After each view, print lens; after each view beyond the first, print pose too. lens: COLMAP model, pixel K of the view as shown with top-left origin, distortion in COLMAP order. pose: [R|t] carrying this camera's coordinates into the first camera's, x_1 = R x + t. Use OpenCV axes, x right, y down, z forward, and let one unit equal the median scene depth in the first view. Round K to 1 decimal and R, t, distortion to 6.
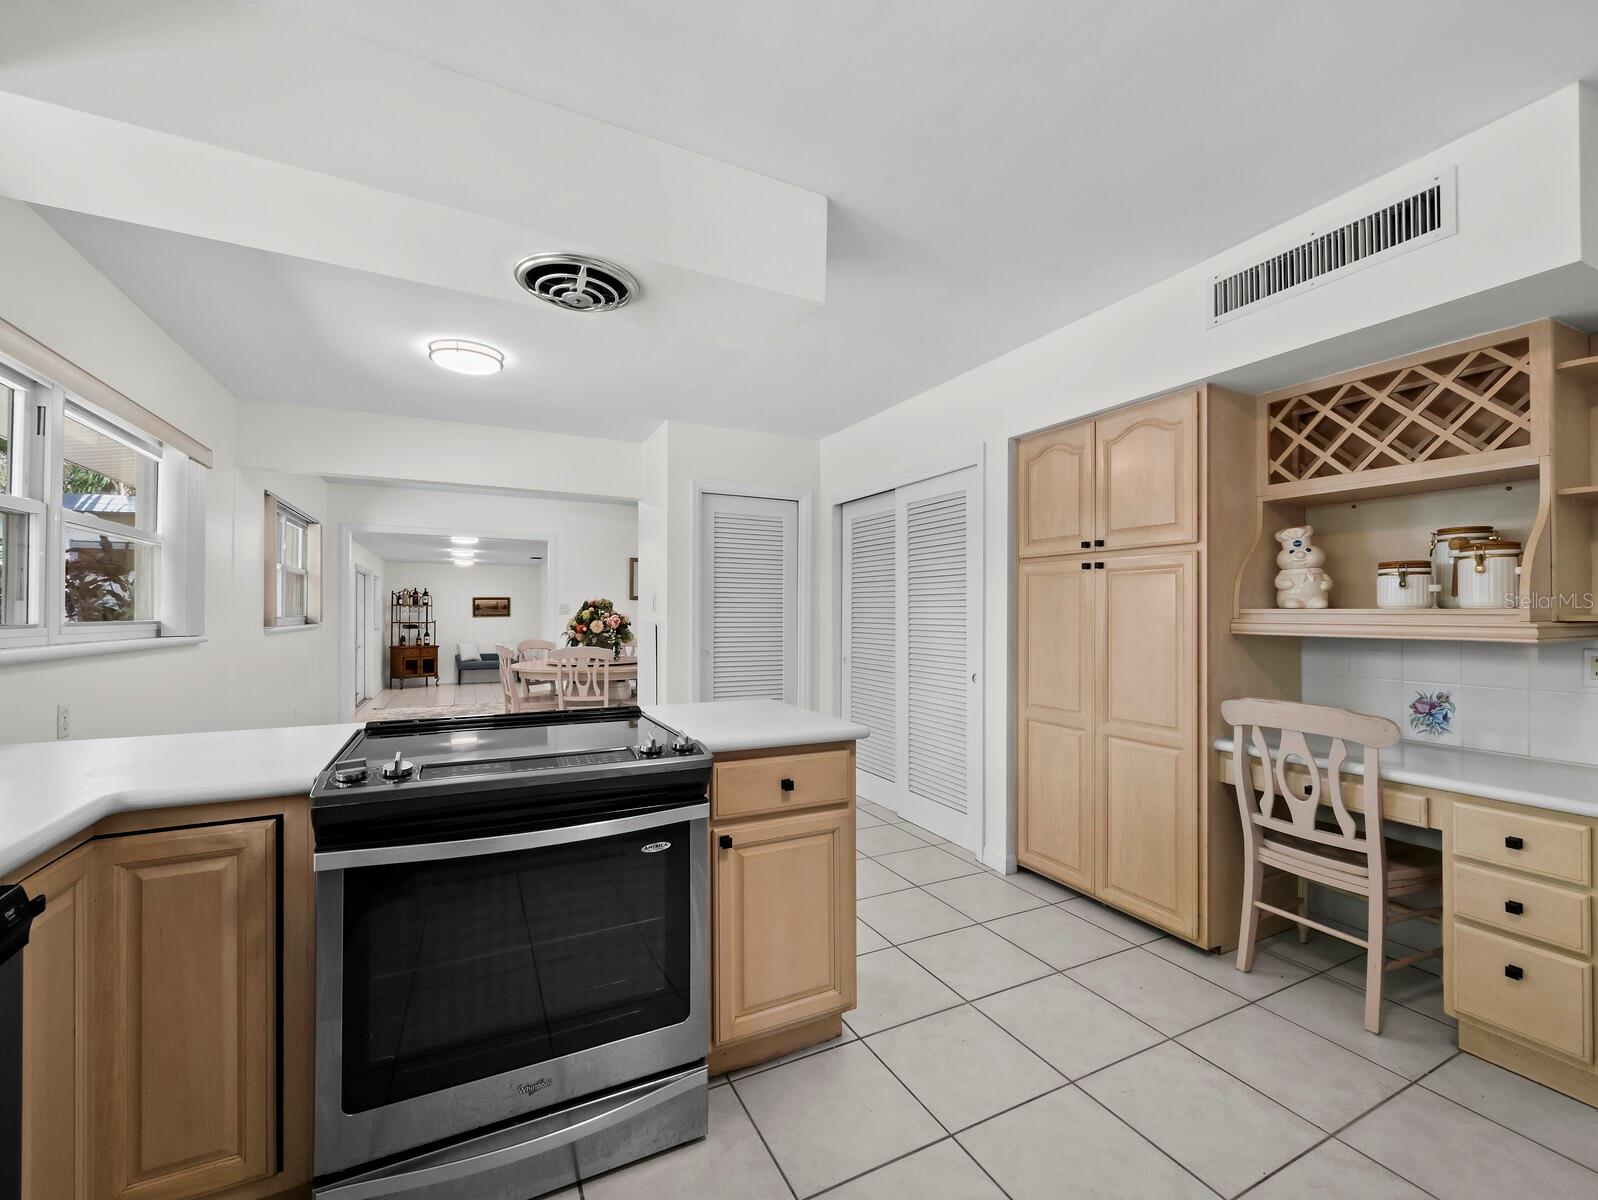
lens RADIAL K [[671.0, 0, 800.3], [0, 671.0, 607.7], [0, 0, 1]] dist [-0.002194, -0.000079]
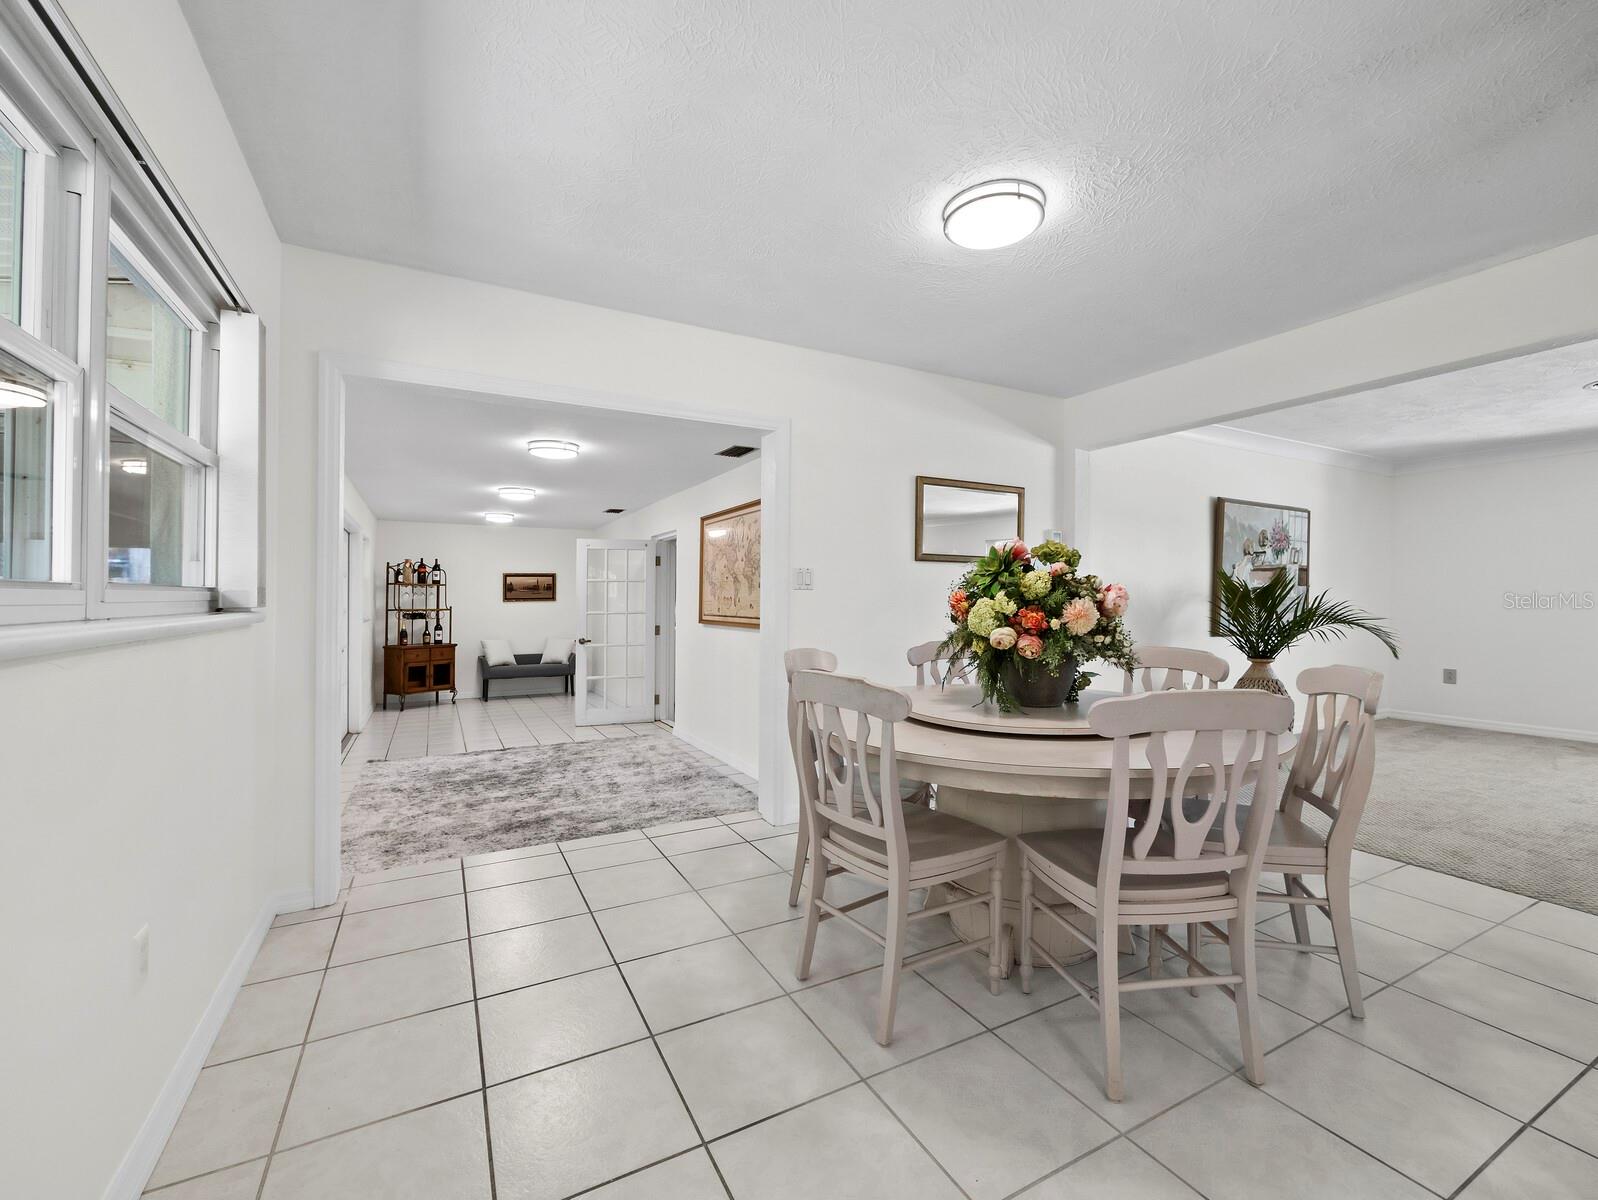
lens RADIAL K [[669.7, 0, 804.9], [0, 669.7, 590.4], [0, 0, 1]] dist [-0.000271, -0.000099]
pose [[0.999106, -0.002982, 0.042170, -0.217621], [0.003230, 0.999978, -0.005829, 0.007612], [-0.042152, 0.005960, 0.999093, 0.311358]]
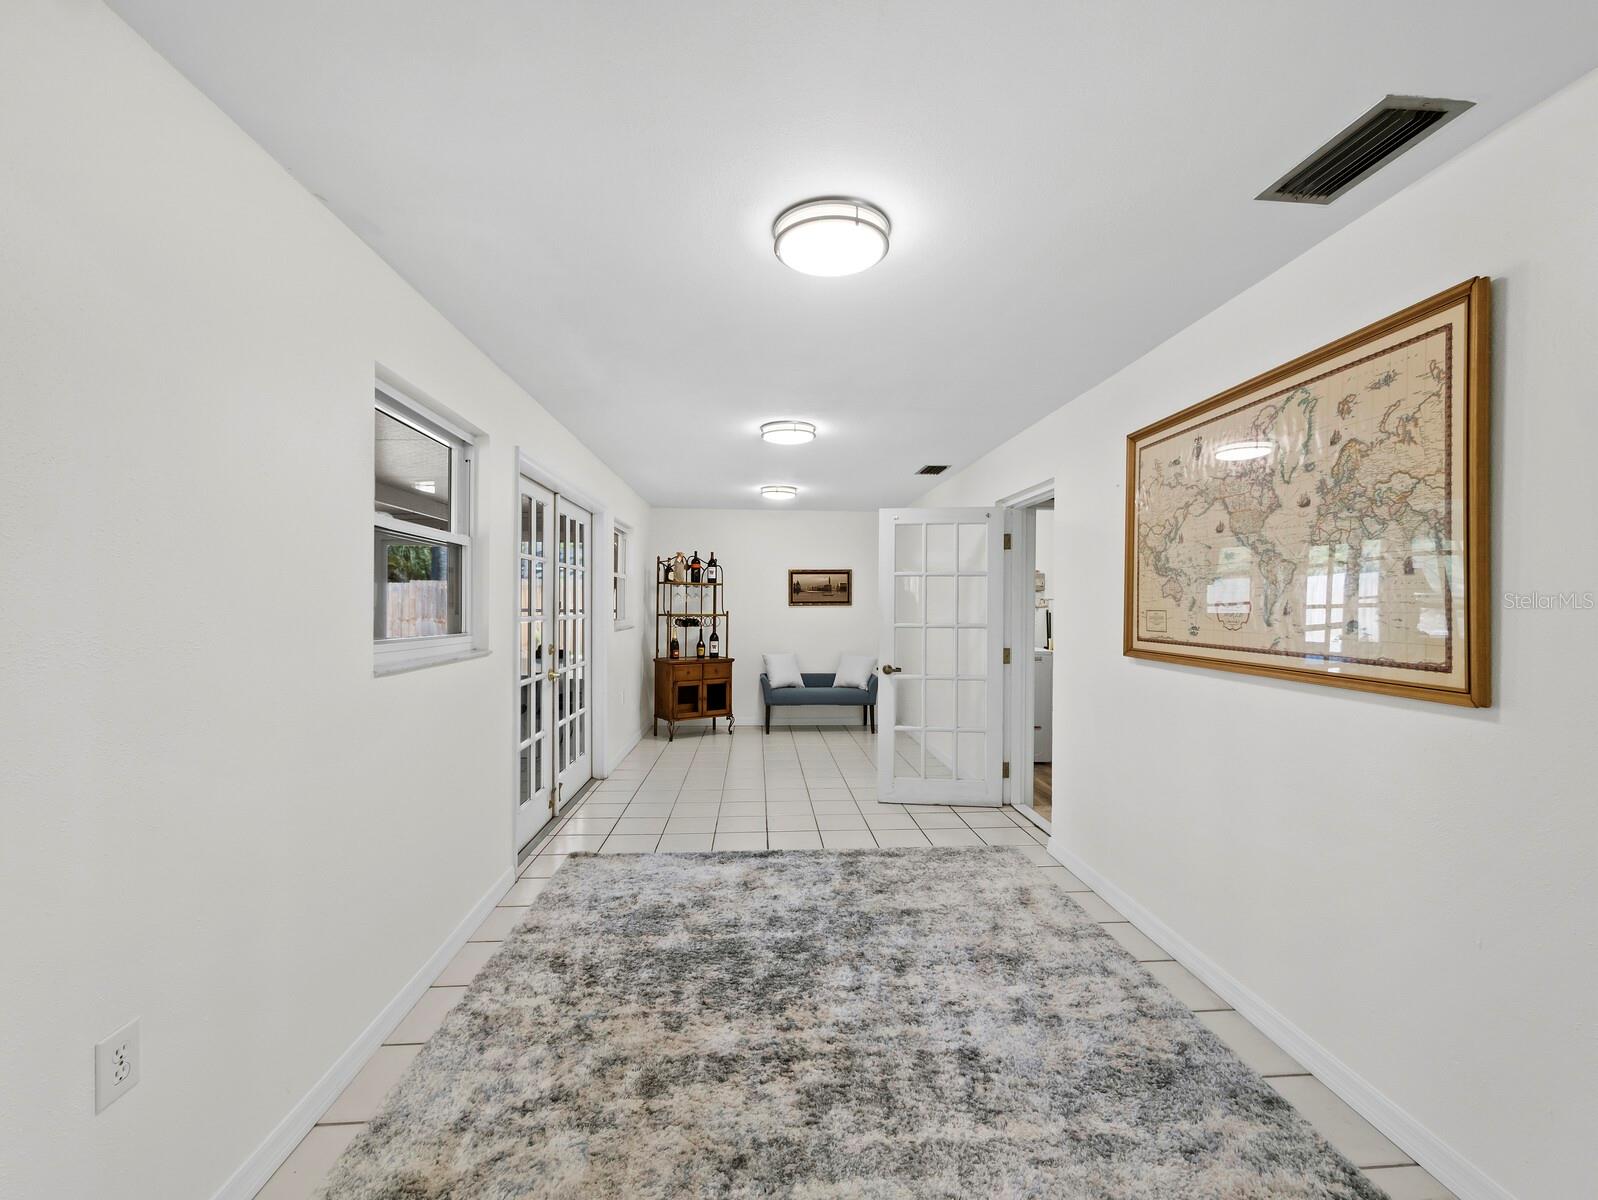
lens RADIAL K [[669.7, 0, 804.9], [0, 669.7, 590.4], [0, 0, 1]] dist [-0.000271, -0.000099]
pose [[0.924836, -0.003795, -0.380346, -0.284667], [-0.001205, 0.999916, -0.012908, 0.008814], [0.380363, 0.012396, 0.924754, 0.529747]]
